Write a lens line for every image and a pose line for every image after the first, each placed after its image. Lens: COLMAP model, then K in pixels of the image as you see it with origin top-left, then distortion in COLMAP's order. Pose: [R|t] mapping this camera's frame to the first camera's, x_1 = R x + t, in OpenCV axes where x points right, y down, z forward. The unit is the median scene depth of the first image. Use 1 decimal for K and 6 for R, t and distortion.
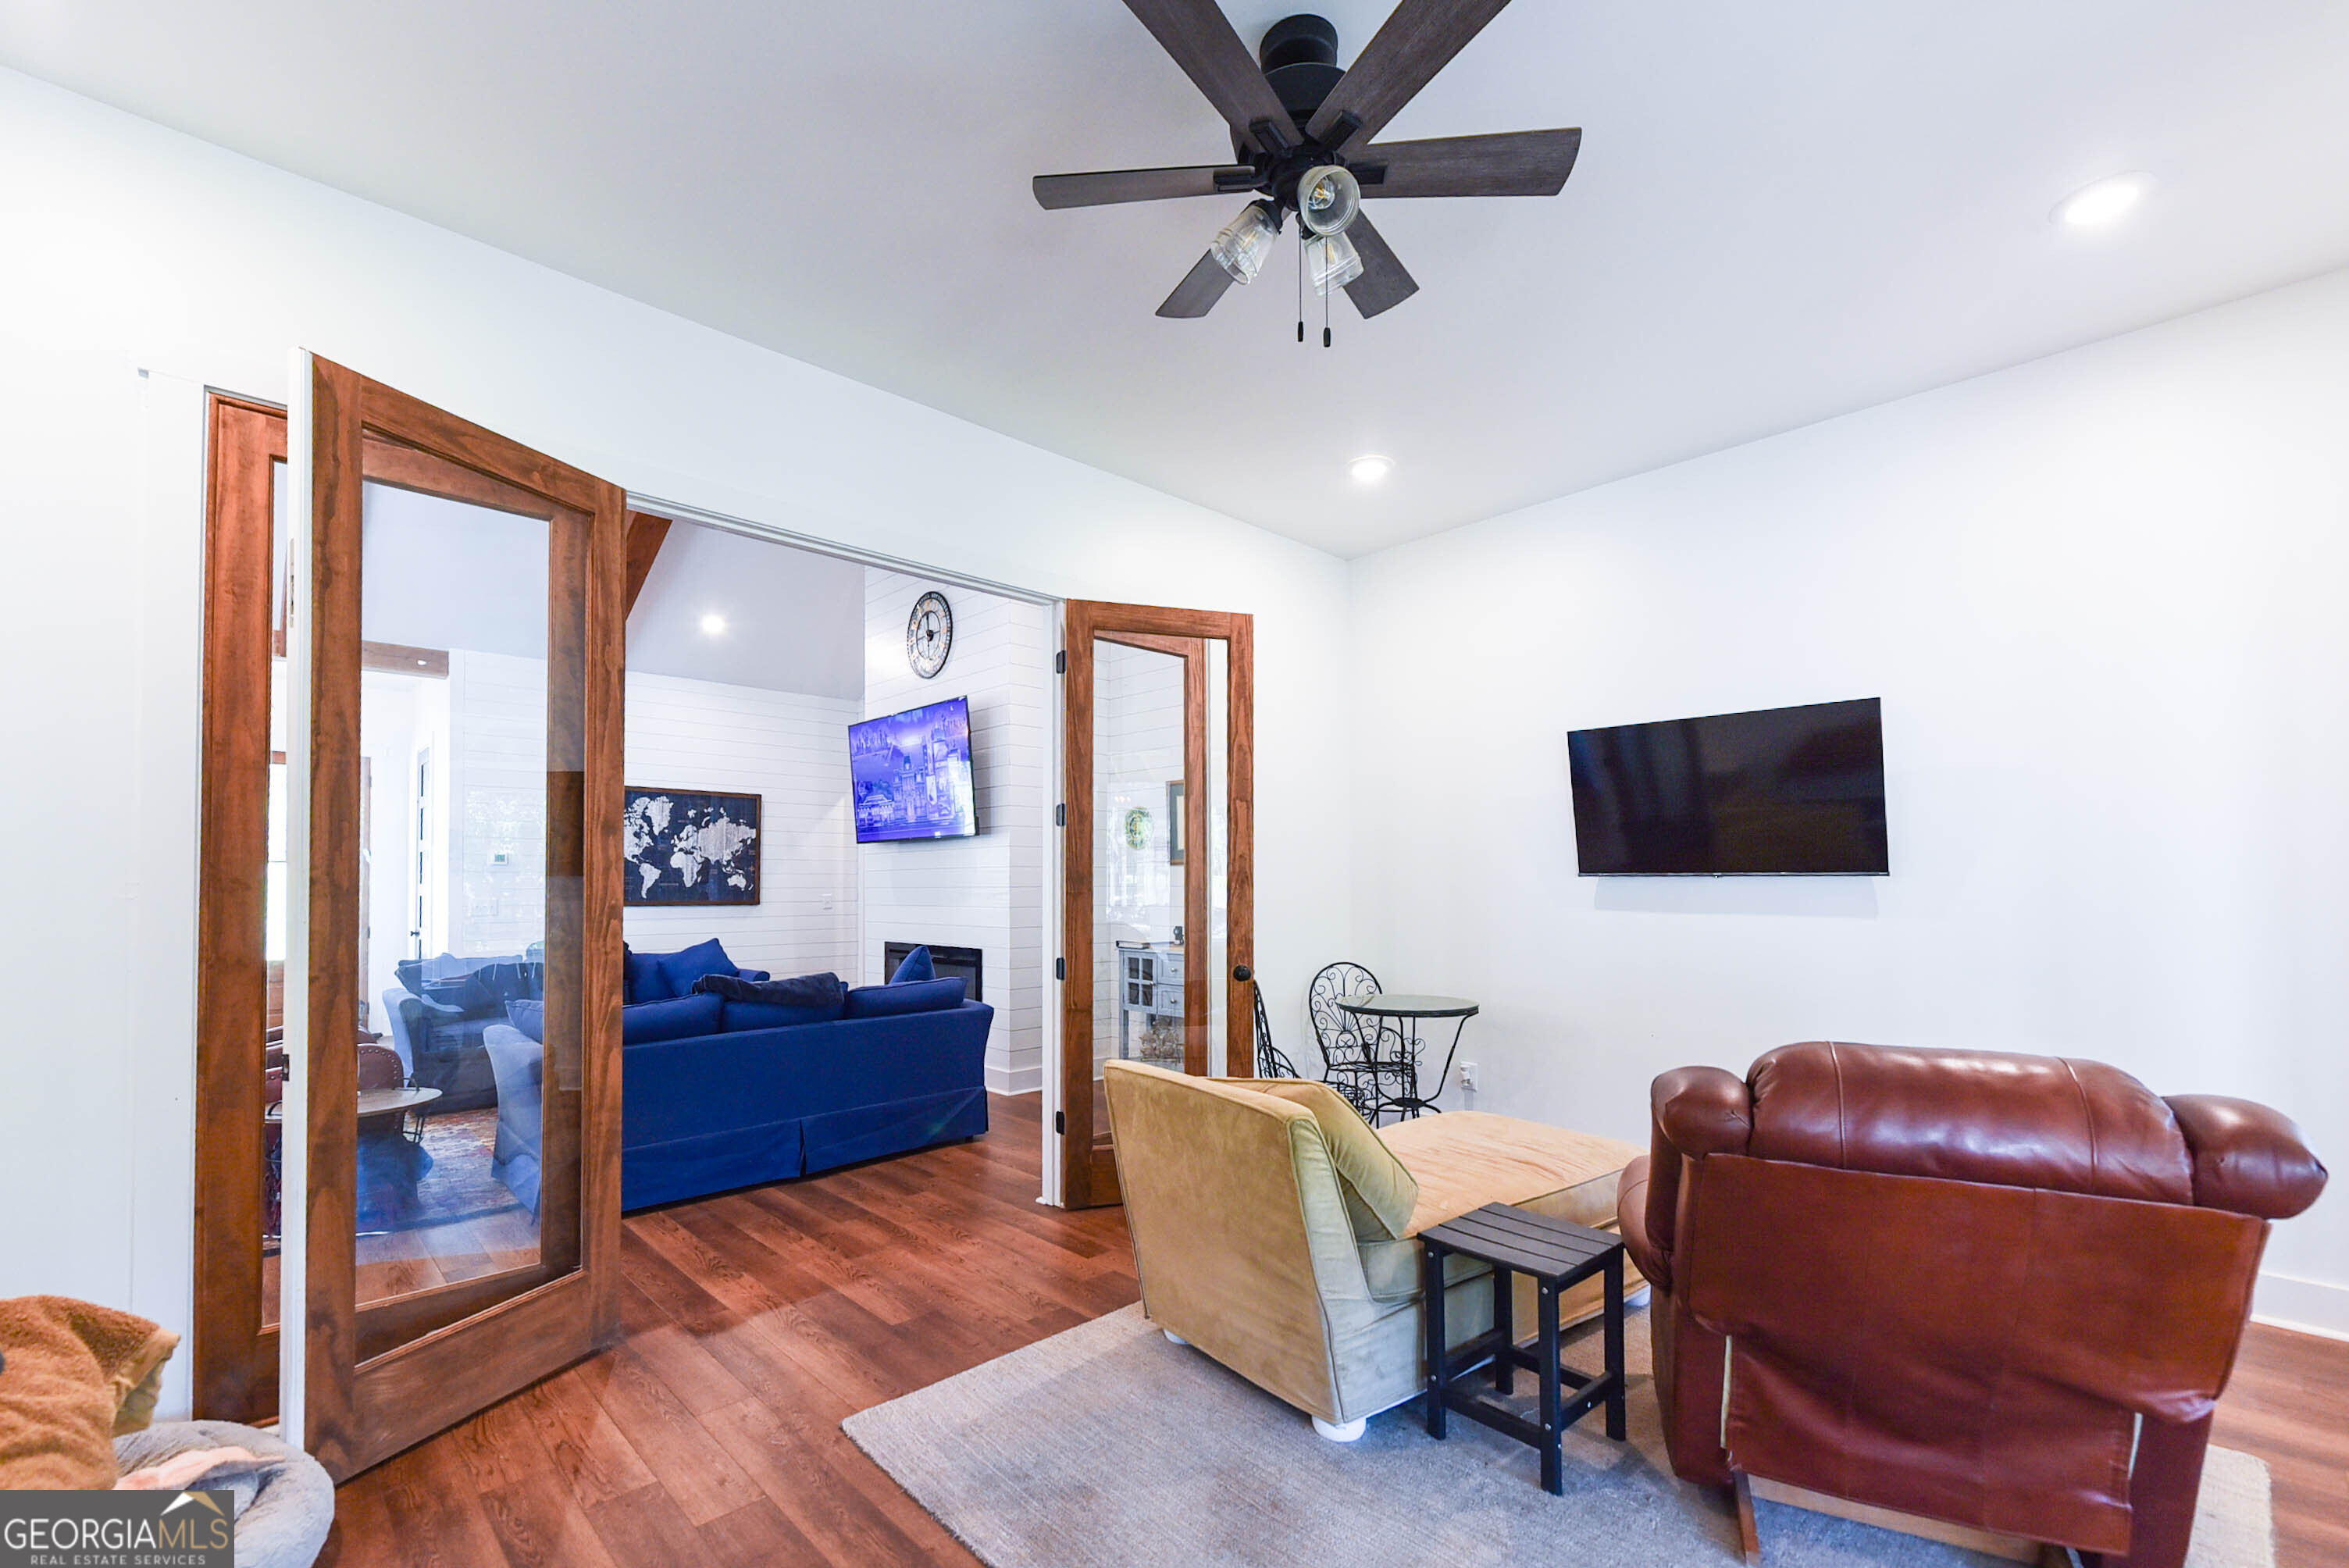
lens RADIAL K [[990.7, 0, 1165.6], [0, 990.7, 872.6], [0, 0, 1]] dist [0.004380, 0.000423]
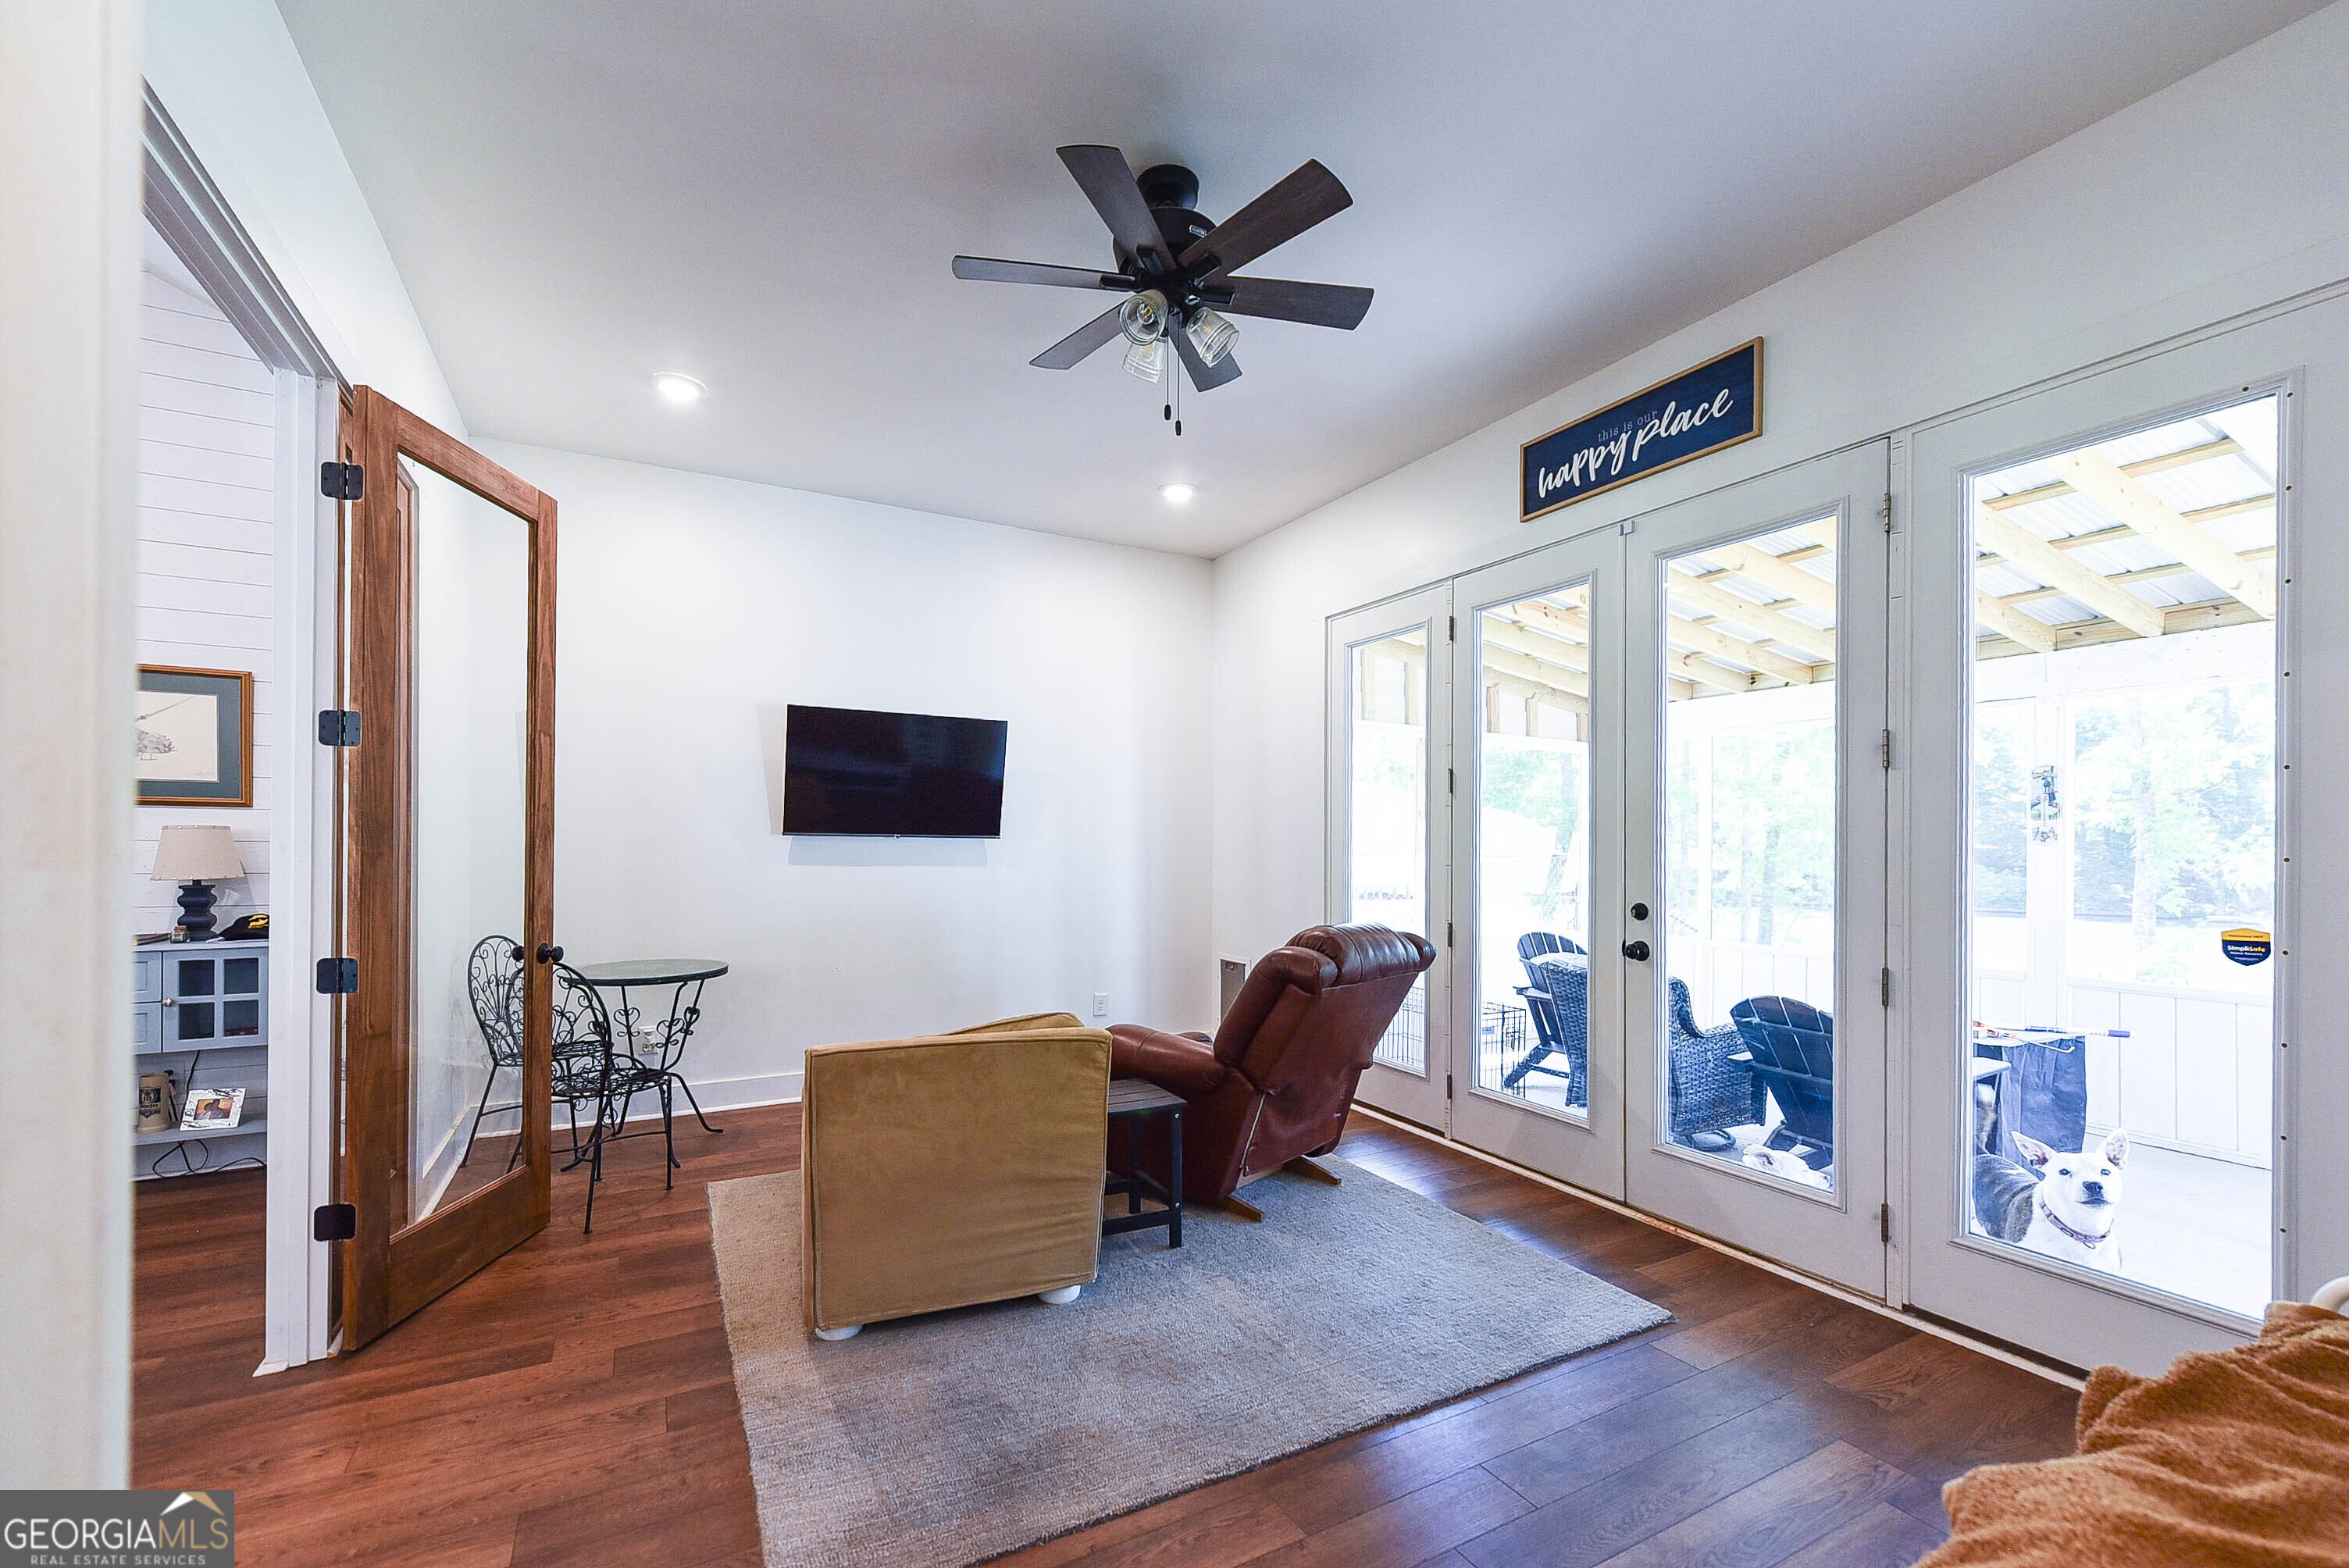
lens RADIAL K [[936.9, 0, 1146.8], [0, 936.9, 845.5], [0, 0, 1]] dist [-0.000716, -0.000114]
pose [[0.269339, 0.001721, 0.963044, -0.529082], [-0.018944, 0.999814, 0.003511, 0.004508], [-0.962859, -0.019189, 0.269322, 0.352033]]
